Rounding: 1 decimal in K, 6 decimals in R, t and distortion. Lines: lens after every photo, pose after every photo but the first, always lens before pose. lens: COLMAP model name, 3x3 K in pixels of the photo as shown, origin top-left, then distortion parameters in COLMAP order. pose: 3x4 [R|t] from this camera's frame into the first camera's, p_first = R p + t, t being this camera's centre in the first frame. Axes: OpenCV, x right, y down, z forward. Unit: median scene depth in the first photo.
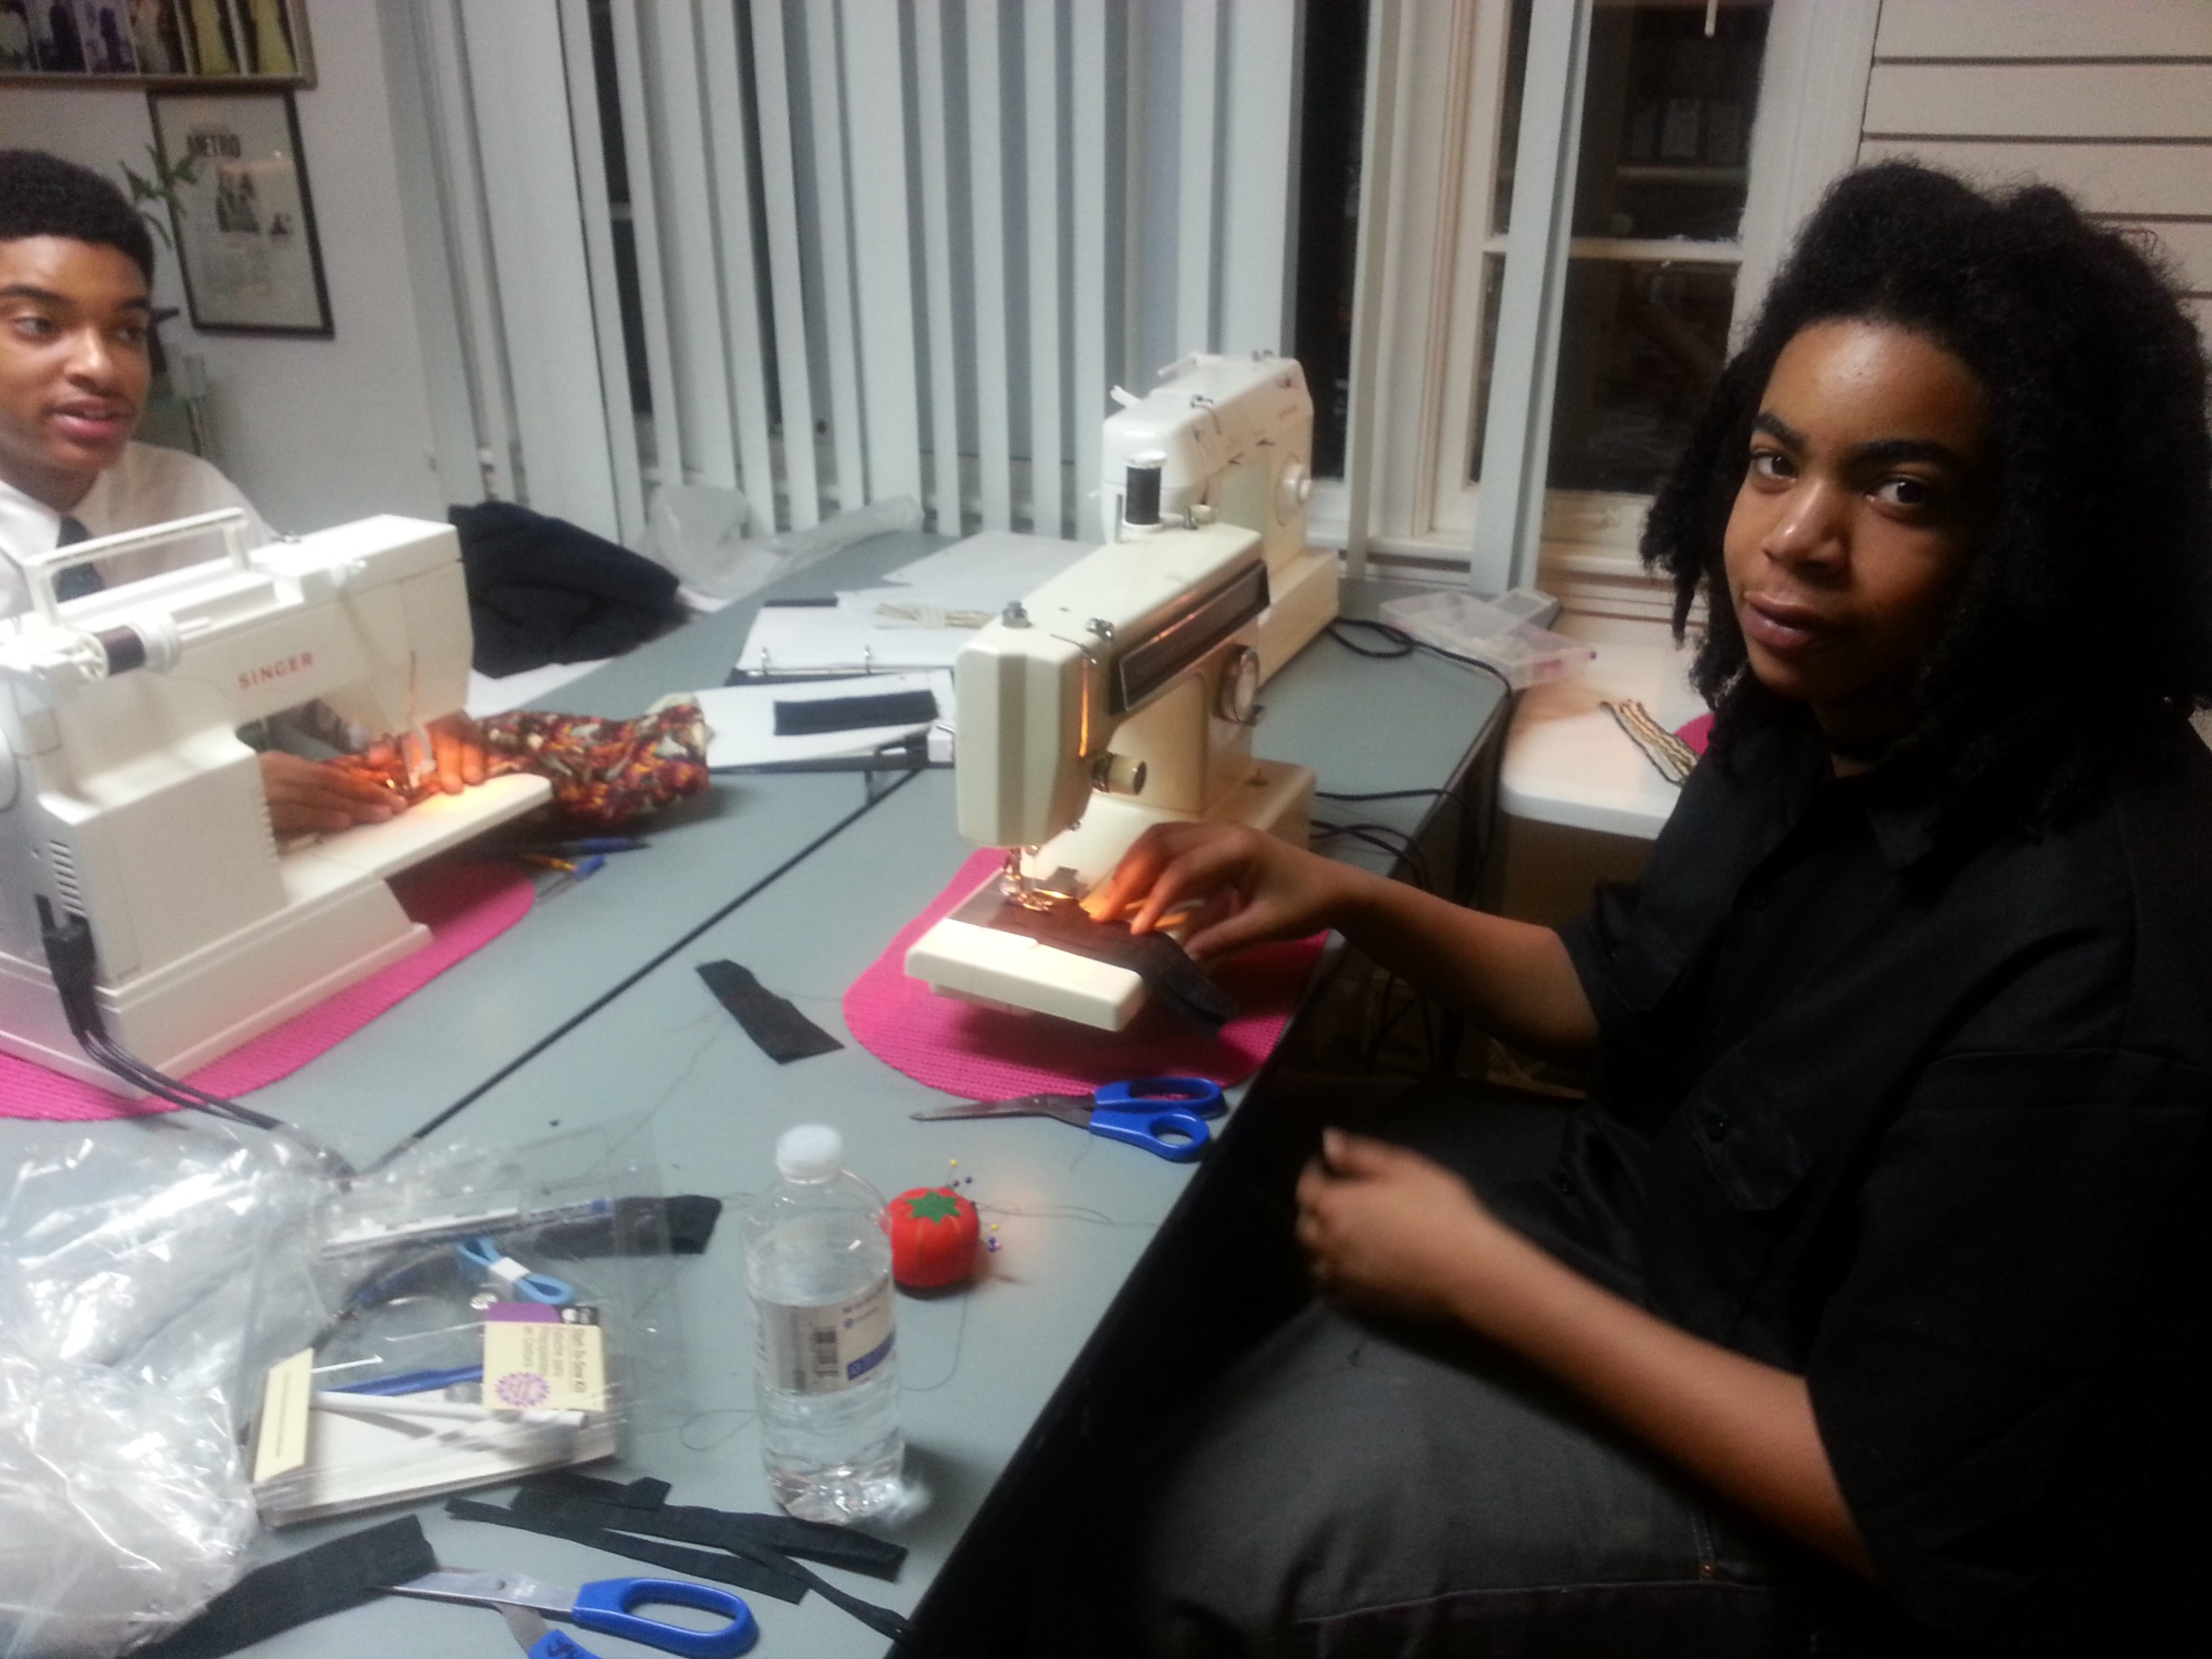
lens RADIAL K [[1801.1, 0, 1101.0], [0, 1801.1, 817.3], [0, 0, 1]] dist [0.071015, -0.084319]
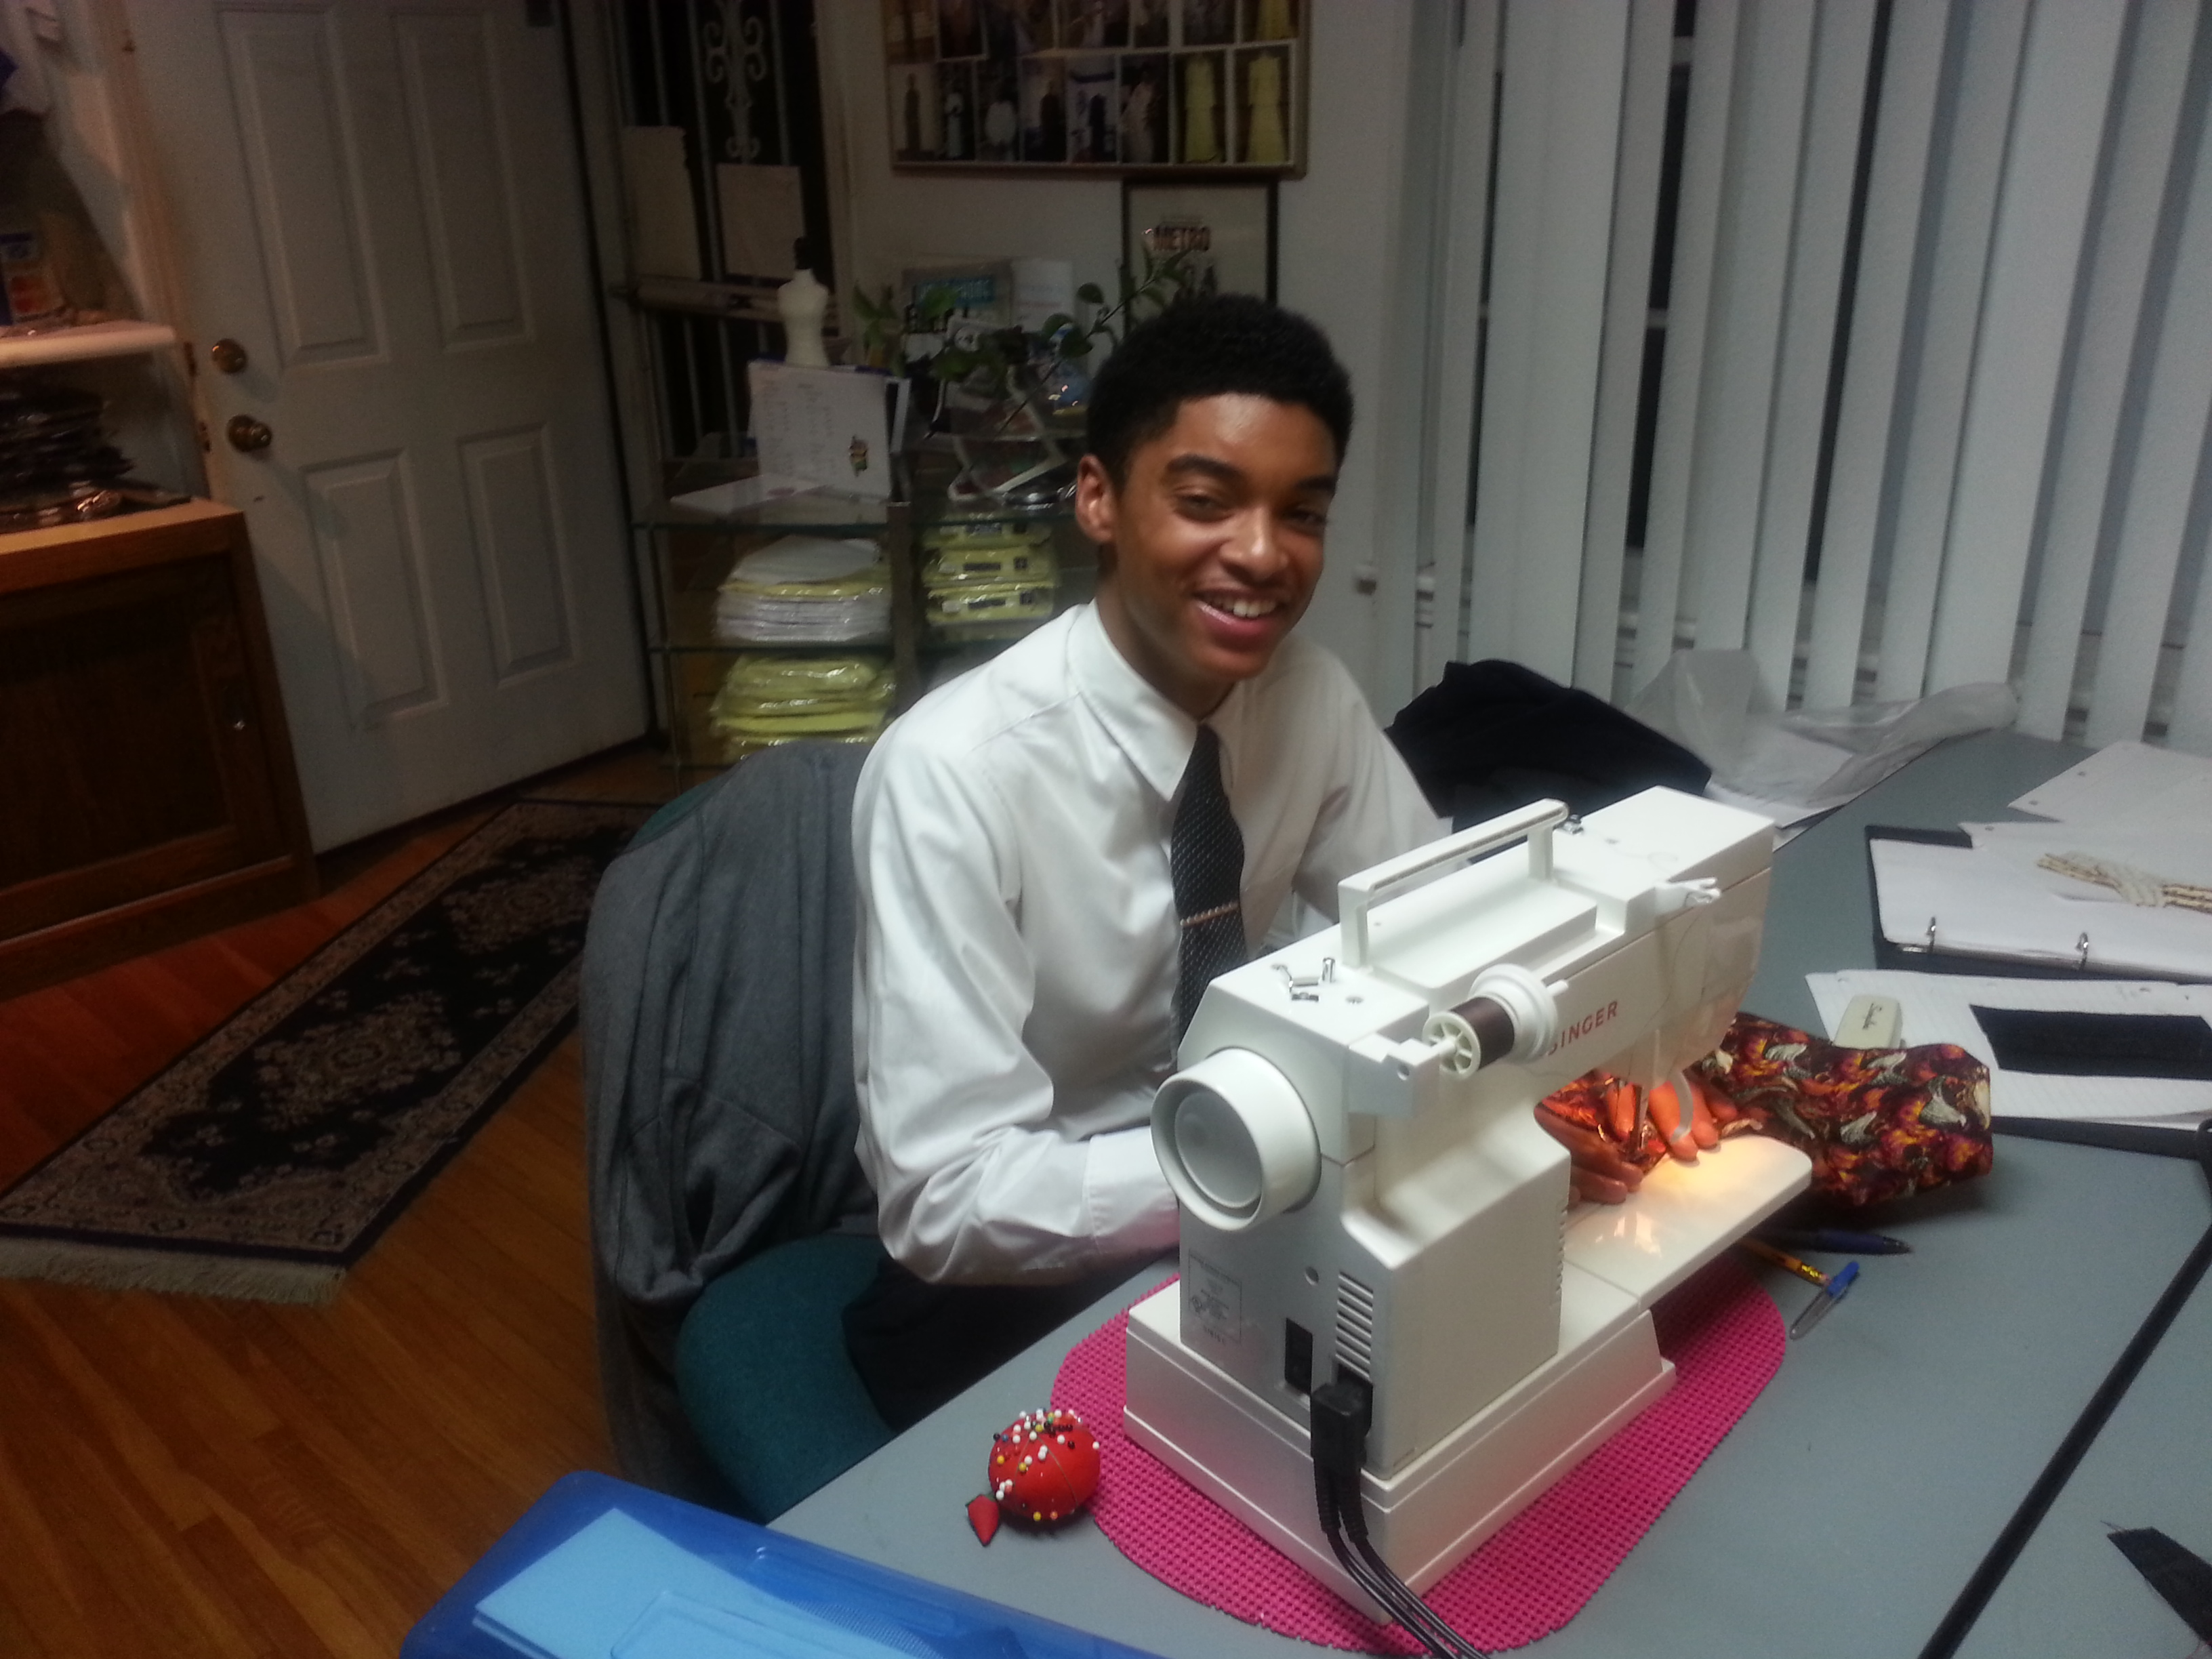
lens RADIAL K [[1801.1, 0, 1074.7], [0, 1801.1, 813.7], [0, 0, 1]] dist [0.071015, -0.084319]
pose [[0.930173, 0.117845, -0.347694, -0.385806], [-0.126709, 0.991936, -0.002781, -0.132724], [0.344562, 0.046642, 0.937604, 0.238159]]
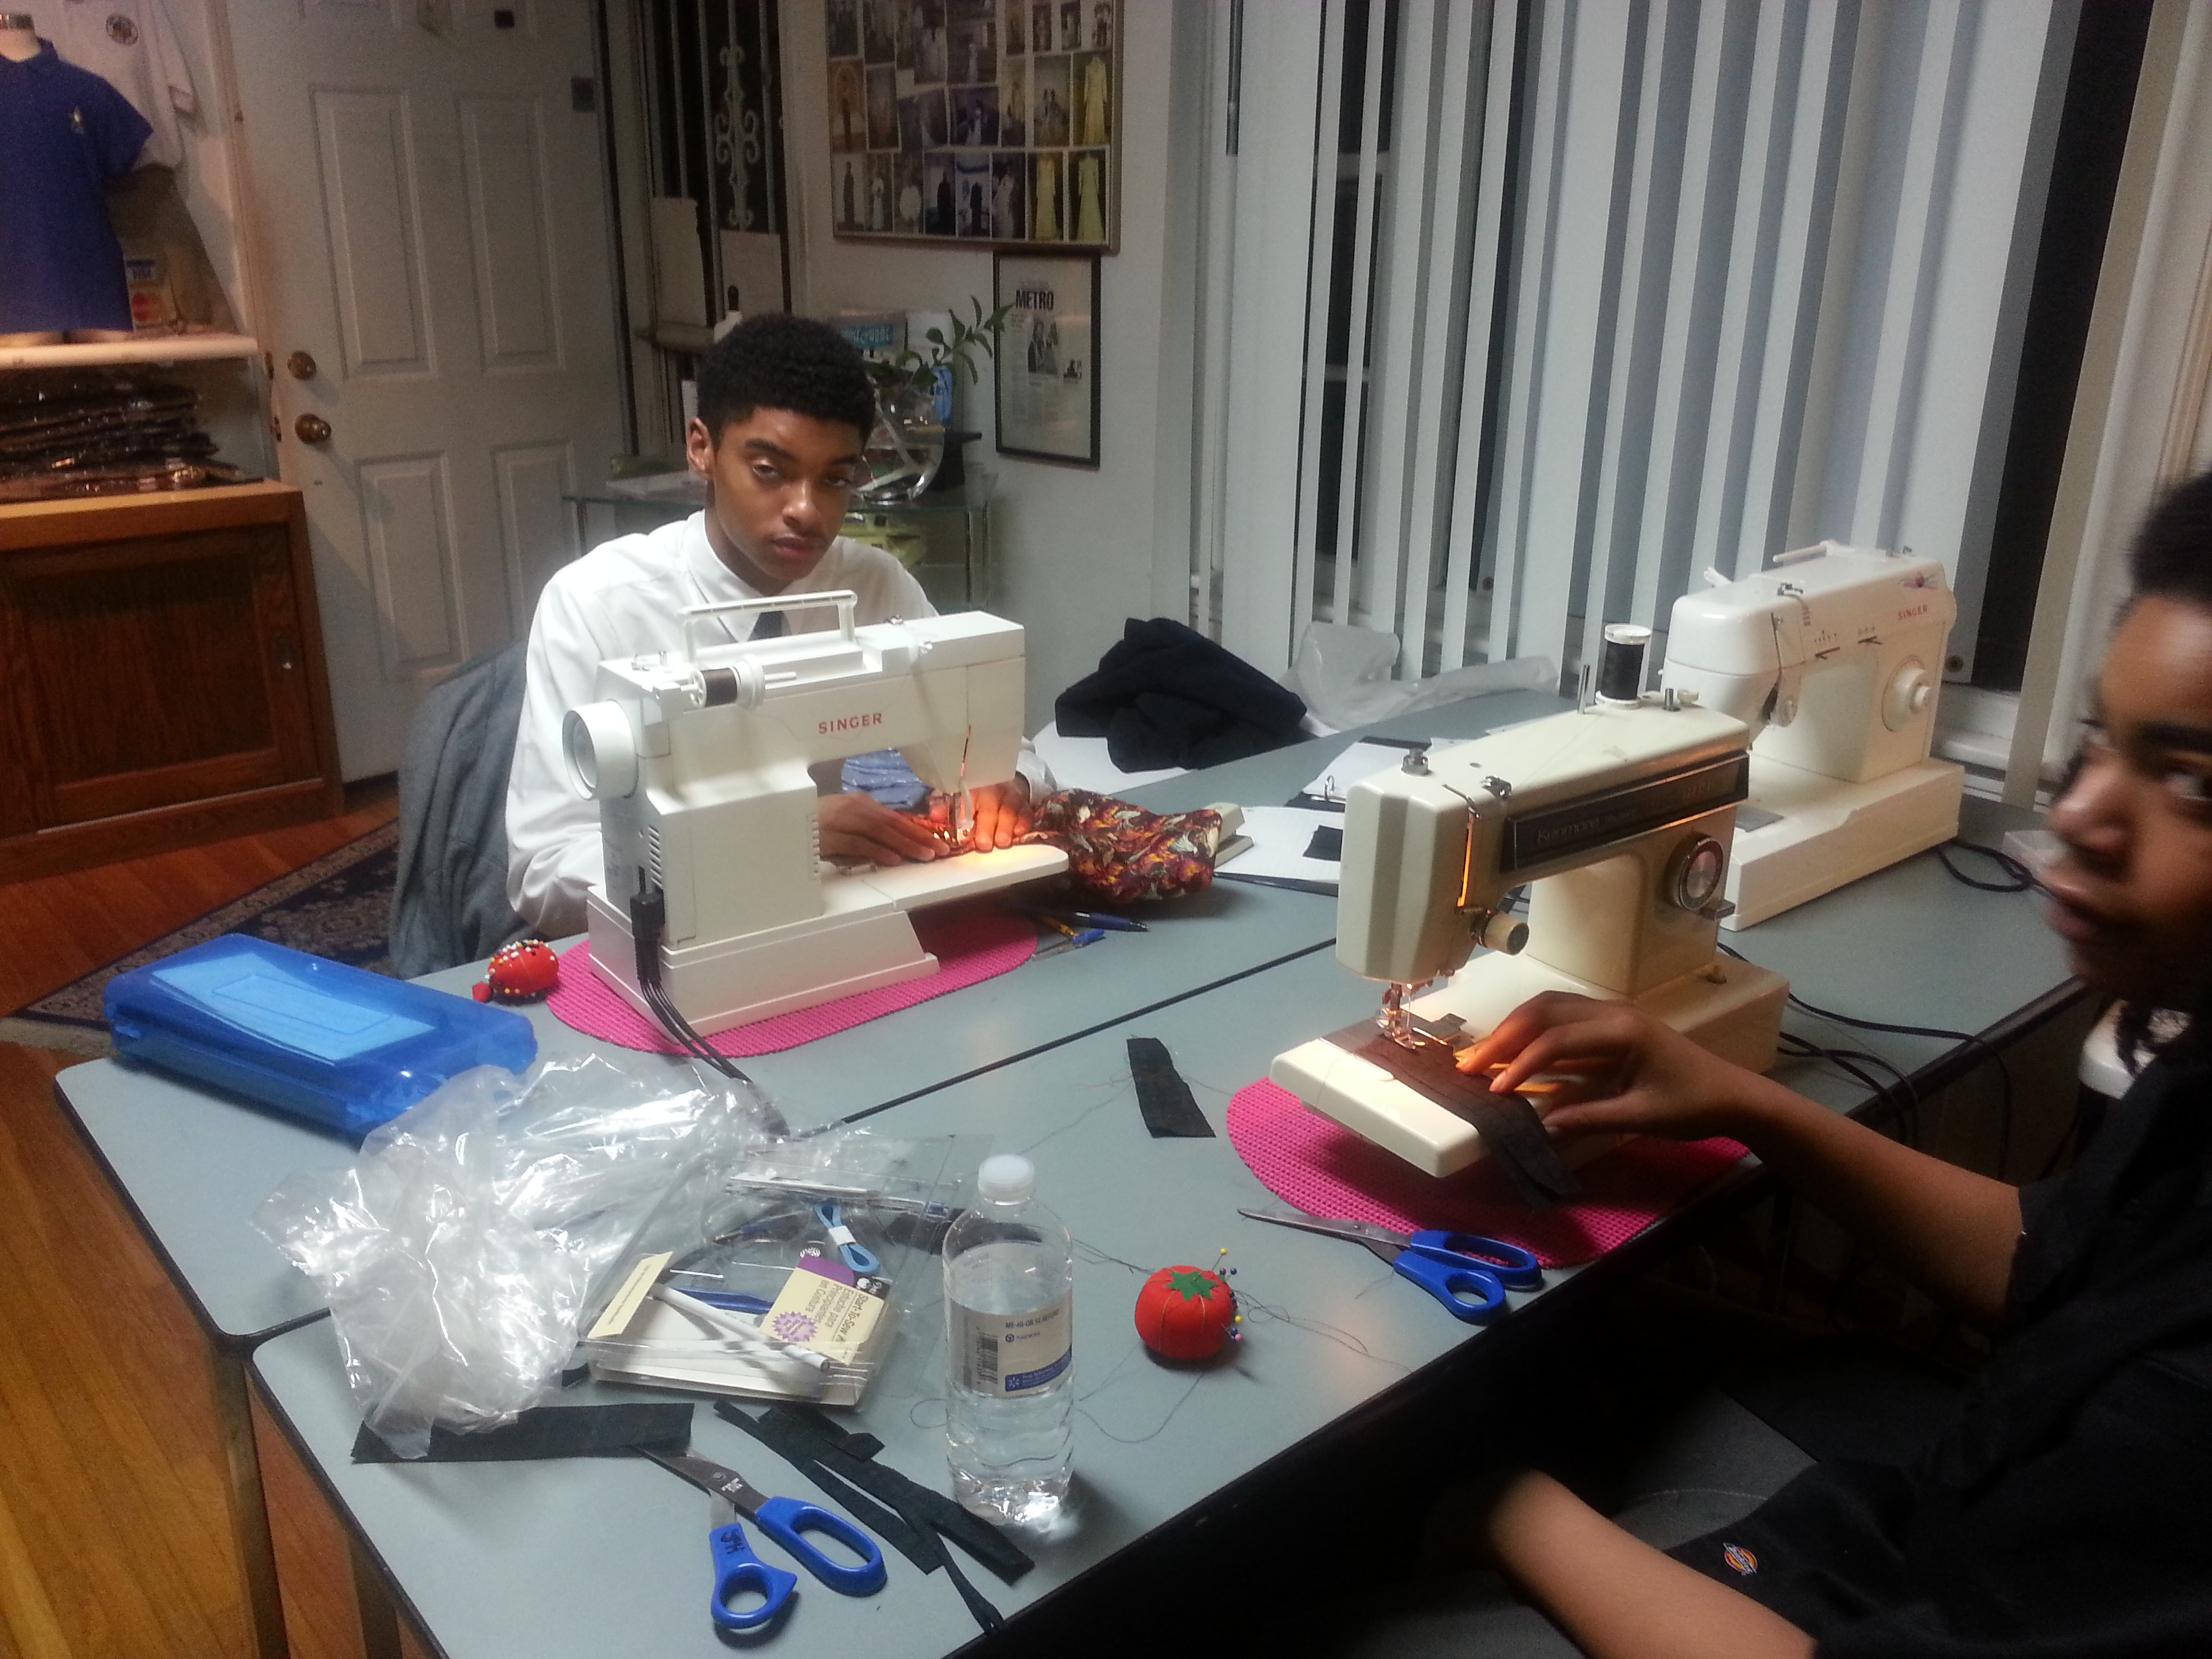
lens RADIAL K [[1801.1, 0, 1089.0], [0, 1801.1, 827.2], [0, 0, 1]] dist [0.071015, -0.084319]
pose [[0.894308, 0.161781, -0.417180, 0.198032], [-0.192946, 0.980643, -0.033329, -0.002614], [0.403713, 0.110300, 0.908212, -0.022482]]
